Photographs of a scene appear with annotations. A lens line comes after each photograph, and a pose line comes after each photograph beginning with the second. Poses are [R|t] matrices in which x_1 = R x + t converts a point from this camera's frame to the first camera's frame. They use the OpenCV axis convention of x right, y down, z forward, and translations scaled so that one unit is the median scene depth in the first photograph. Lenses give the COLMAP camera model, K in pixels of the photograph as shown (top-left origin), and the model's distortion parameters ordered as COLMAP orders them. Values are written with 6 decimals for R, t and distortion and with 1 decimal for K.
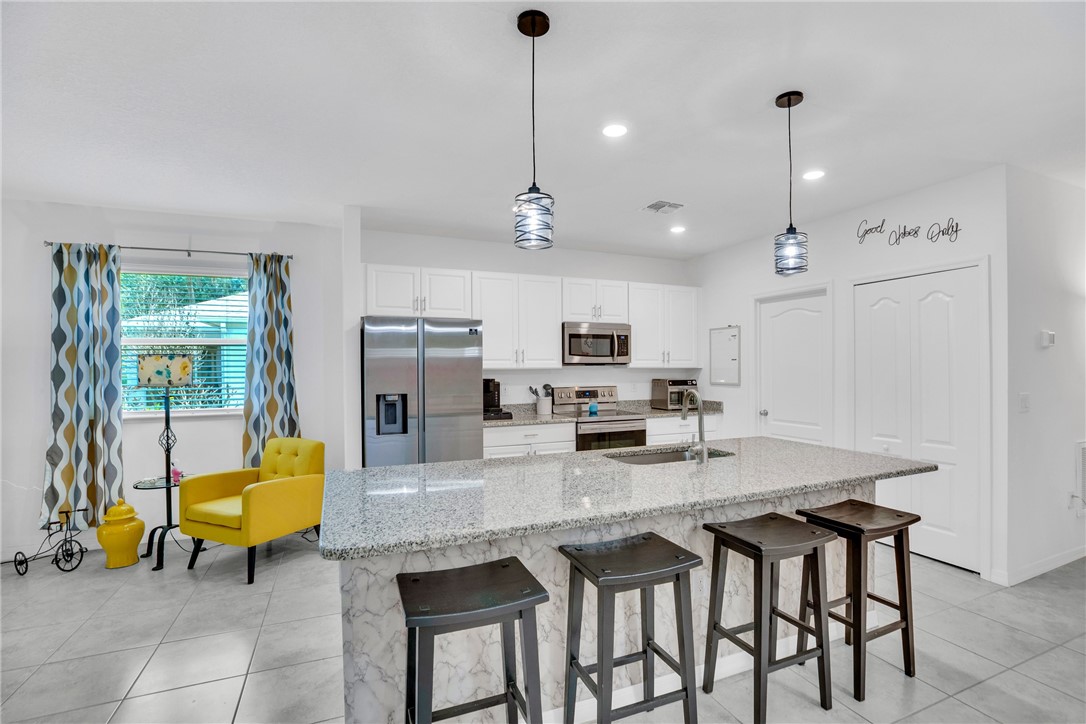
lens RADIAL K [[499.7, 0, 553.5], [0, 499.7, 371.7], [0, 0, 1]] dist [-0.042844, 0.011609]
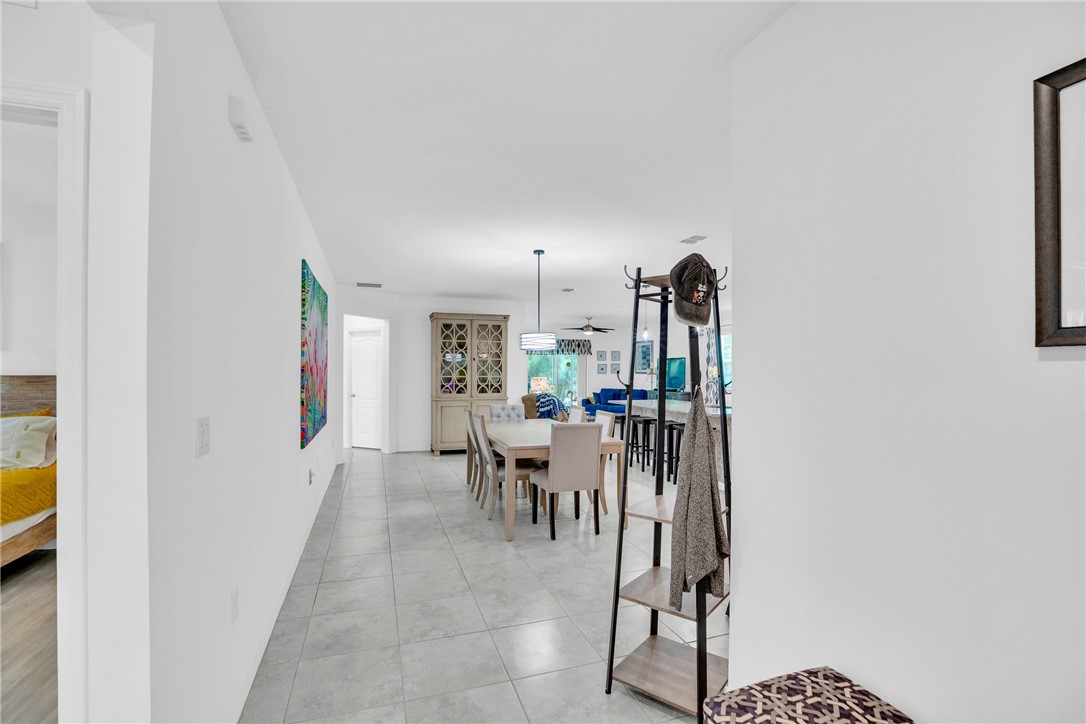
lens RADIAL K [[499.7, 0, 551.1], [0, 499.7, 365.7], [0, 0, 1]] dist [-0.042844, 0.011609]
pose [[-0.065338, -0.004693, -0.997852, 1.850903], [-0.012316, 0.999917, -0.003896, -0.011798], [0.997787, 0.012035, -0.065390, 0.223332]]
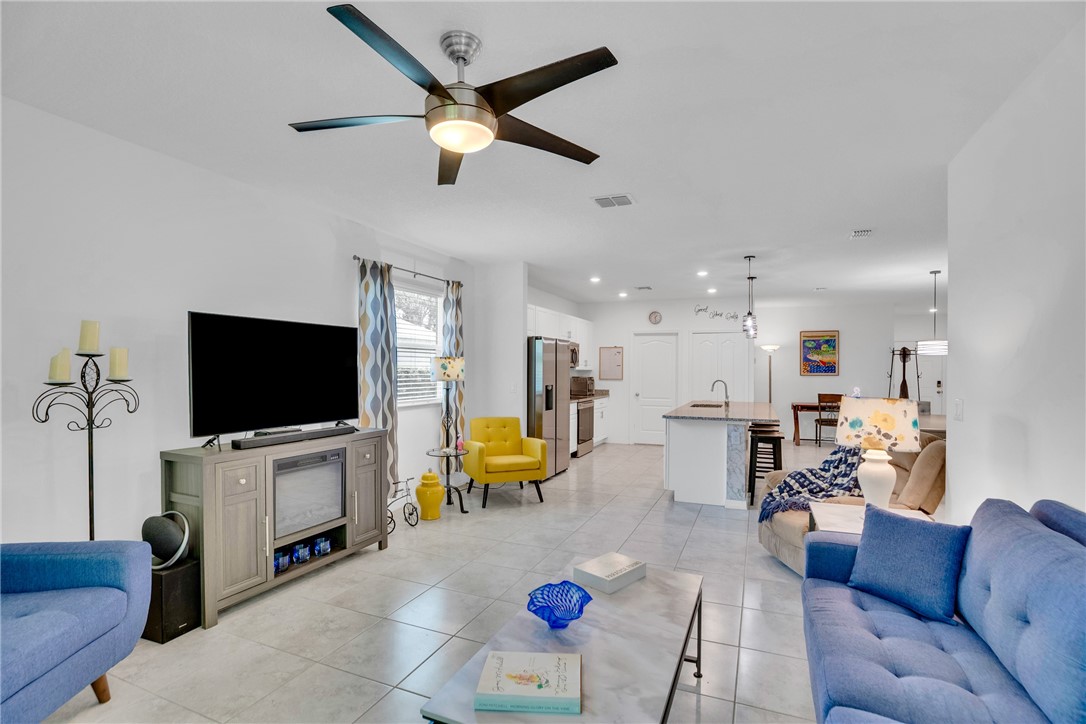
lens RADIAL K [[499.7, 0, 554.0], [0, 499.7, 371.5], [0, 0, 1]] dist [-0.042844, 0.011609]
pose [[0.716967, 0.006914, 0.697073, -1.372427], [-0.004458, 0.999976, -0.005334, 0.008934], [-0.697093, 0.000716, 0.716980, -0.161162]]
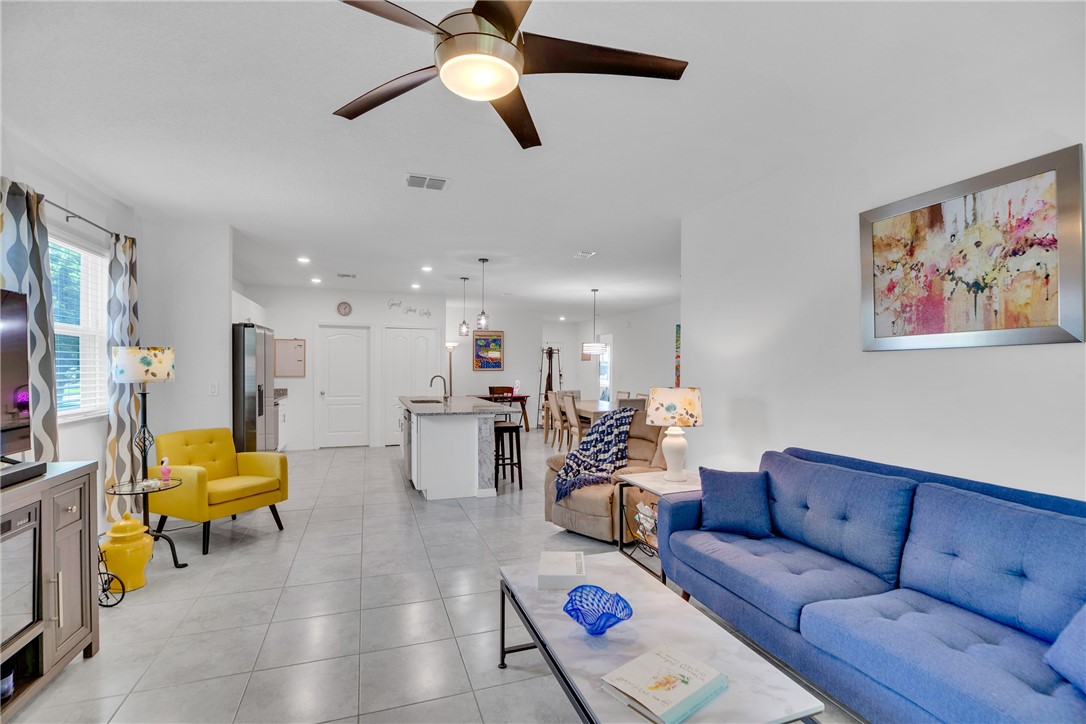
lens RADIAL K [[499.7, 0, 552.1], [0, 499.7, 370.2], [0, 0, 1]] dist [-0.042844, 0.011609]
pose [[0.052765, -0.000664, 0.998607, -1.488044], [0.002058, 0.999998, 0.000556, 0.007577], [-0.998605, 0.002025, 0.052767, 0.168157]]
